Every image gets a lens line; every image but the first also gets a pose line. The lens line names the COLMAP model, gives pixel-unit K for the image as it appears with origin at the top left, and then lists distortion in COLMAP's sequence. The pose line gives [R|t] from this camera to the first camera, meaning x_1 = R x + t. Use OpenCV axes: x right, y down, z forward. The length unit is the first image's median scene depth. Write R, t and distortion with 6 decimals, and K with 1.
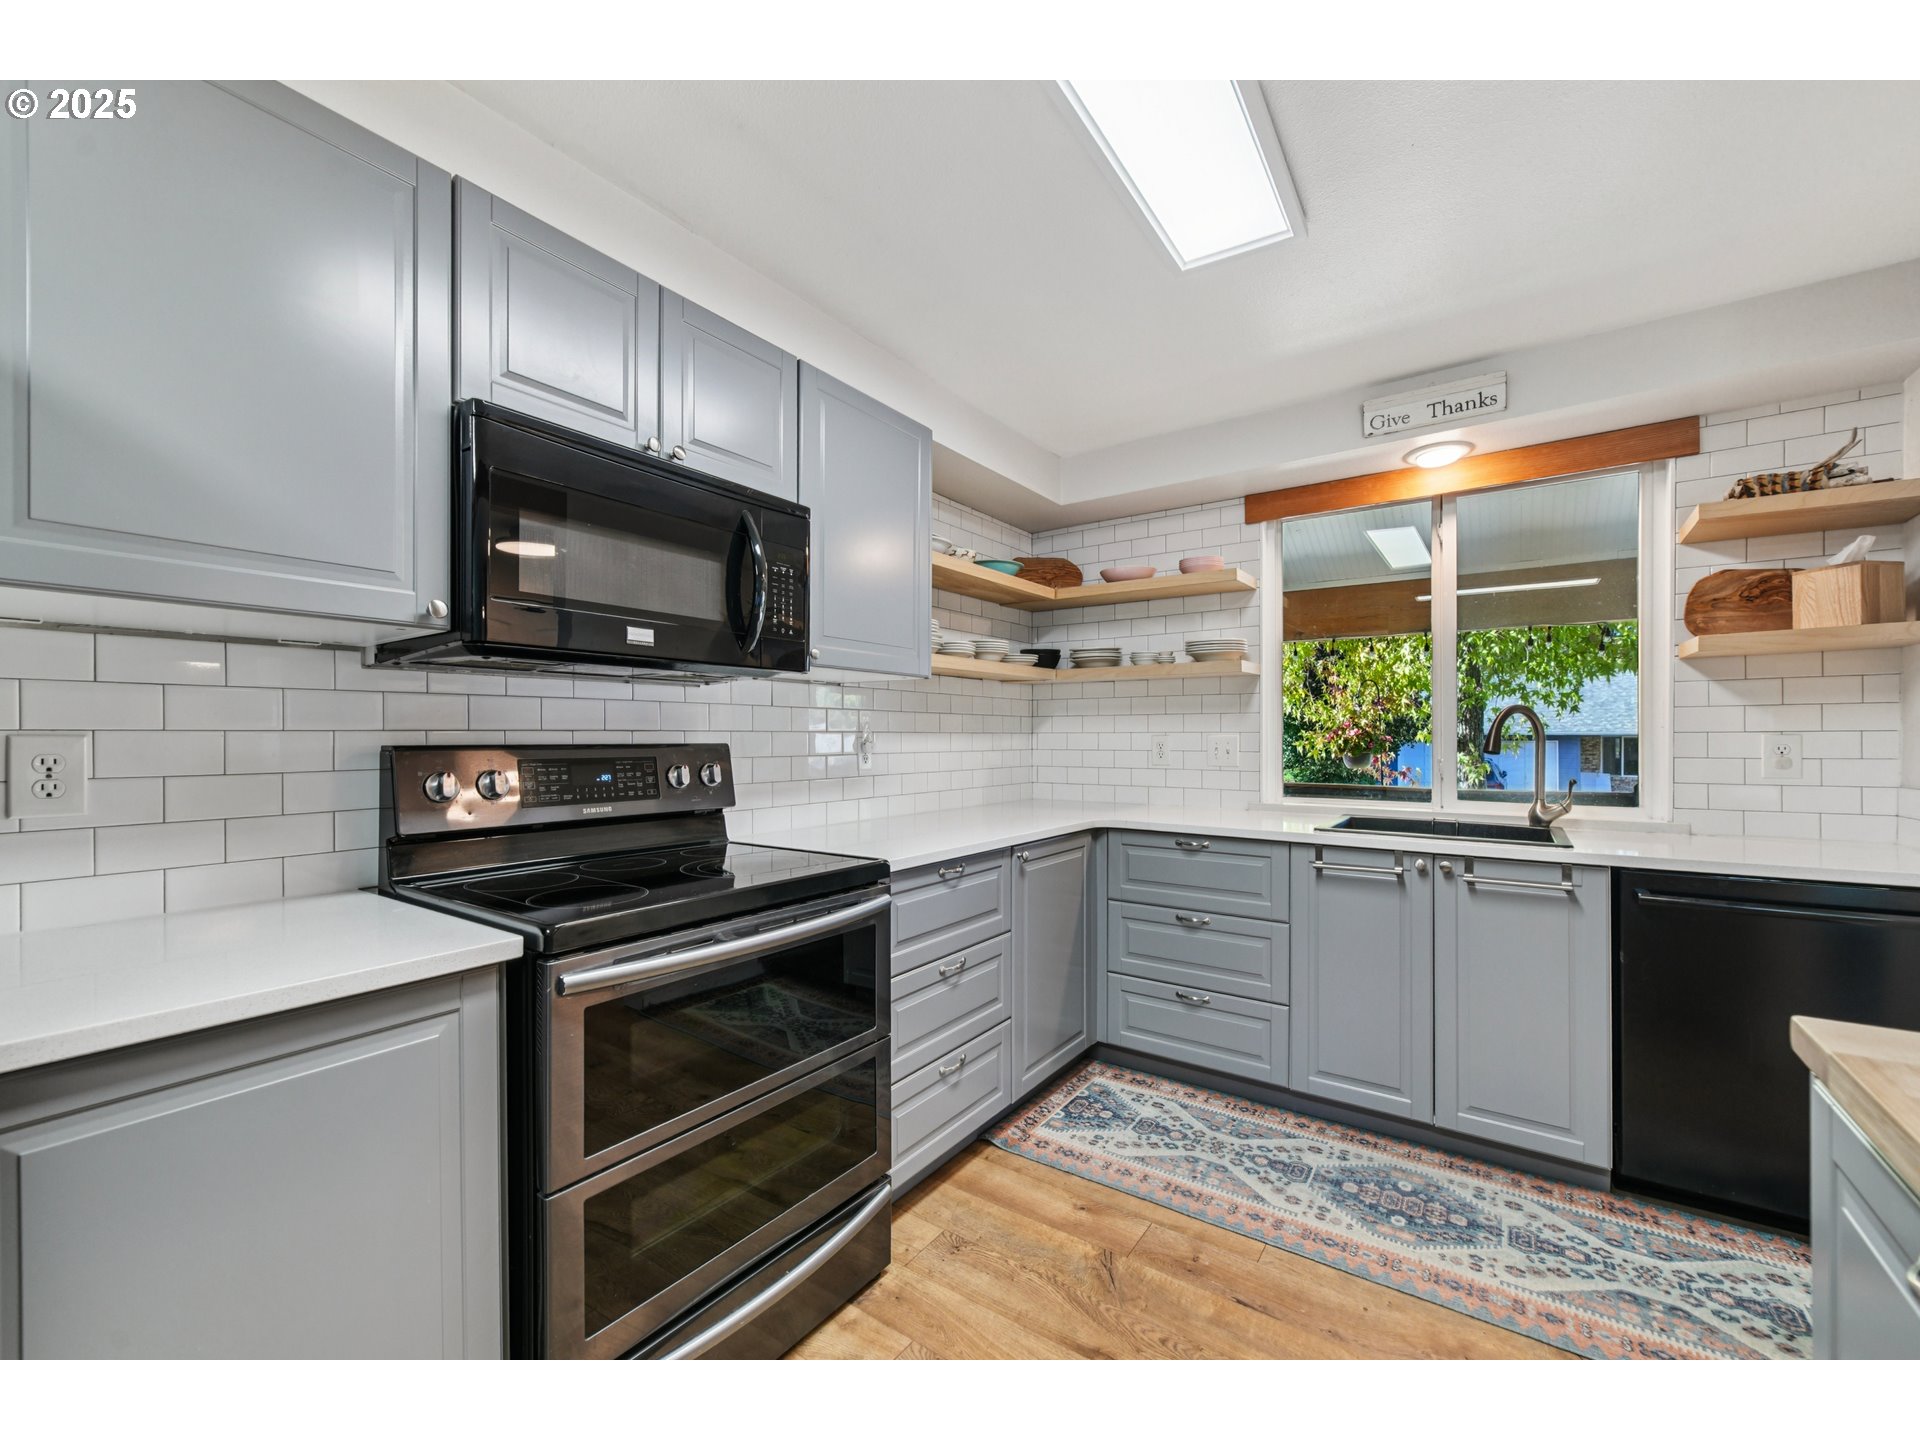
lens RADIAL K [[777.6, 0, 962.1], [0, 777.6, 736.6], [0, 0, 1]] dist [-0.000899, -0.000074]
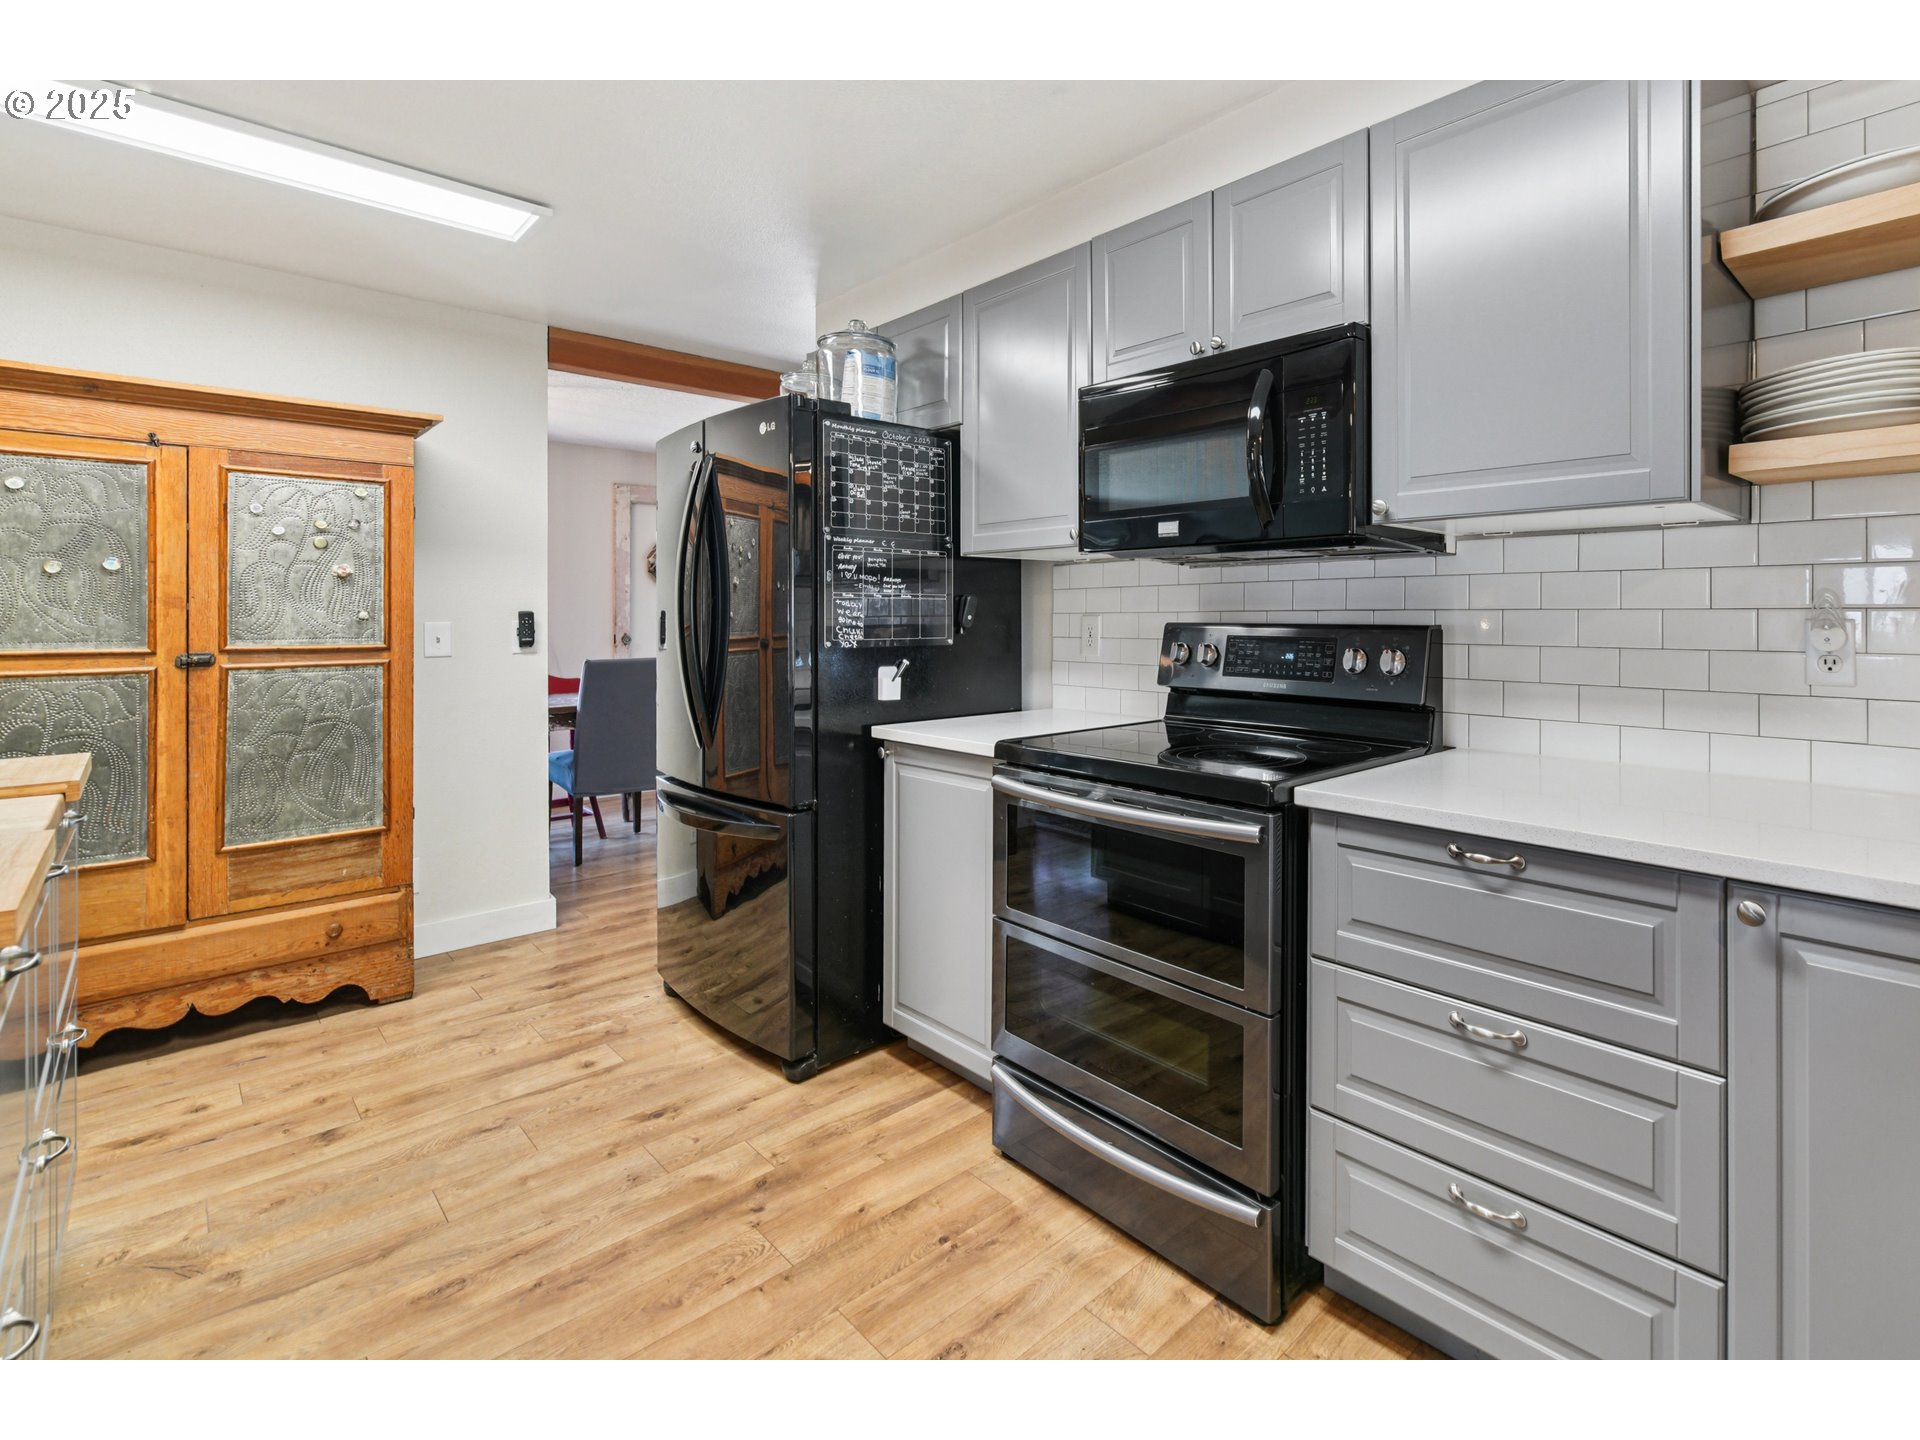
lens RADIAL K [[902.6, 0, 1158.6], [0, 902.6, 612.9], [0, 0, 1]] dist [-0.000388, -0.001455]
pose [[-0.124490, -0.001205, -0.992220, 0.669662], [0.002572, 0.999996, -0.001537, -0.003233], [0.992218, -0.002743, -0.124486, 0.861058]]
